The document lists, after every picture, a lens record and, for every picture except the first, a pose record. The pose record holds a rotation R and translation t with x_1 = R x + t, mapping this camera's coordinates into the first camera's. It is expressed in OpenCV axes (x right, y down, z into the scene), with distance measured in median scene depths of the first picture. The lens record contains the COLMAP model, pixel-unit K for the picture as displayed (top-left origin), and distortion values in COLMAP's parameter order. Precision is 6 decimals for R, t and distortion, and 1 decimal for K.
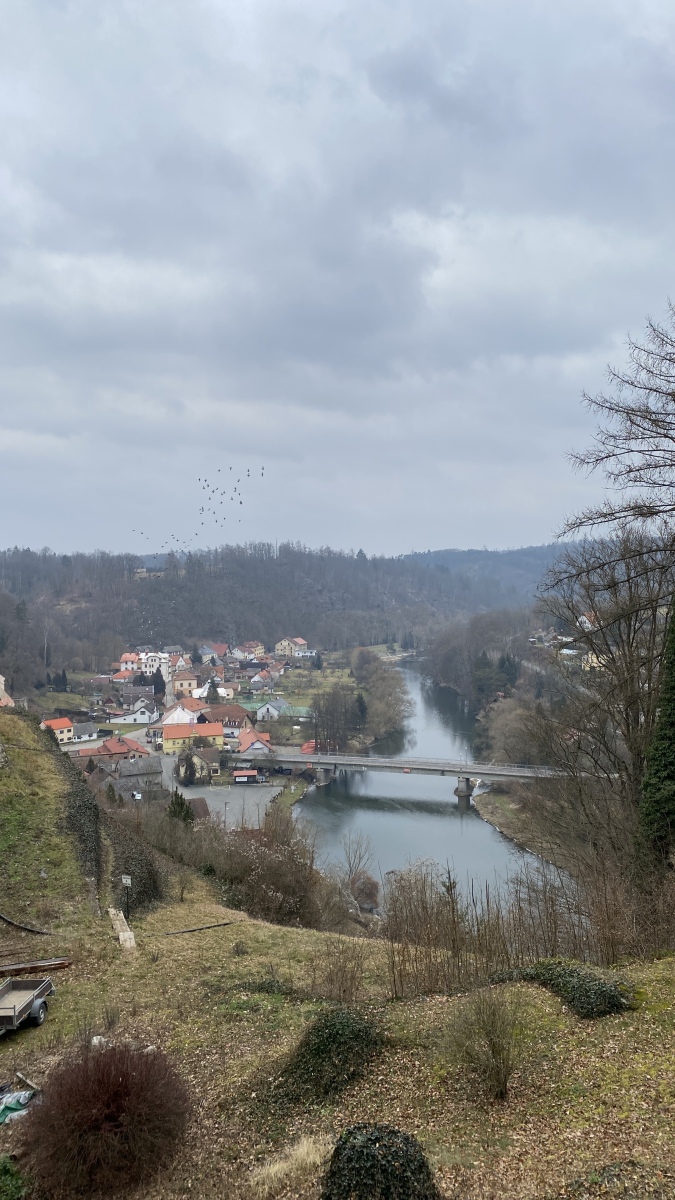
lens RADIAL K [[896.6, 0, 342.8], [0, 896.6, 570.7], [0, 0, 1]] dist [0.072085, -0.100247]
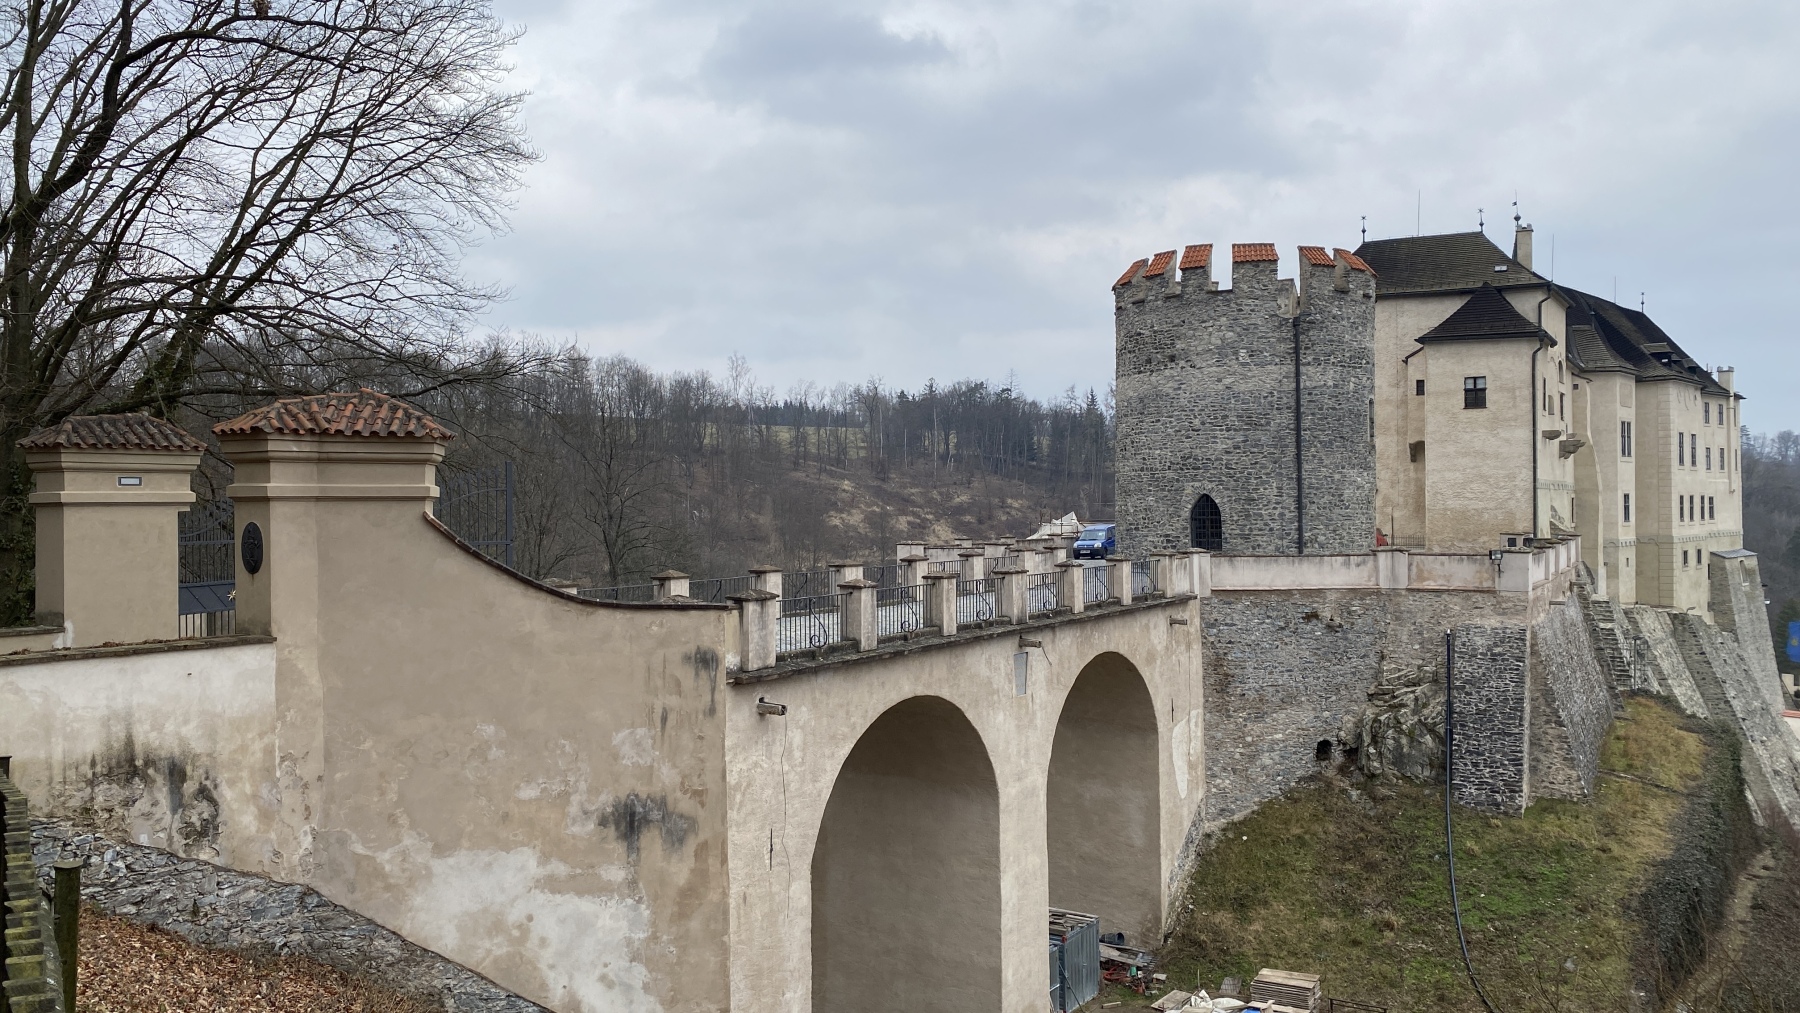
lens RADIAL K [[1345.0, 0, 899.2], [0, 1345.0, 497.2], [0, 0, 1]] dist [0.072085, -0.100247]
pose [[0.492806, -0.001594, -0.870138, 0.291224], [0.008398, 0.999960, 0.002925, -0.021254], [0.870099, -0.008749, 0.492800, 0.058102]]
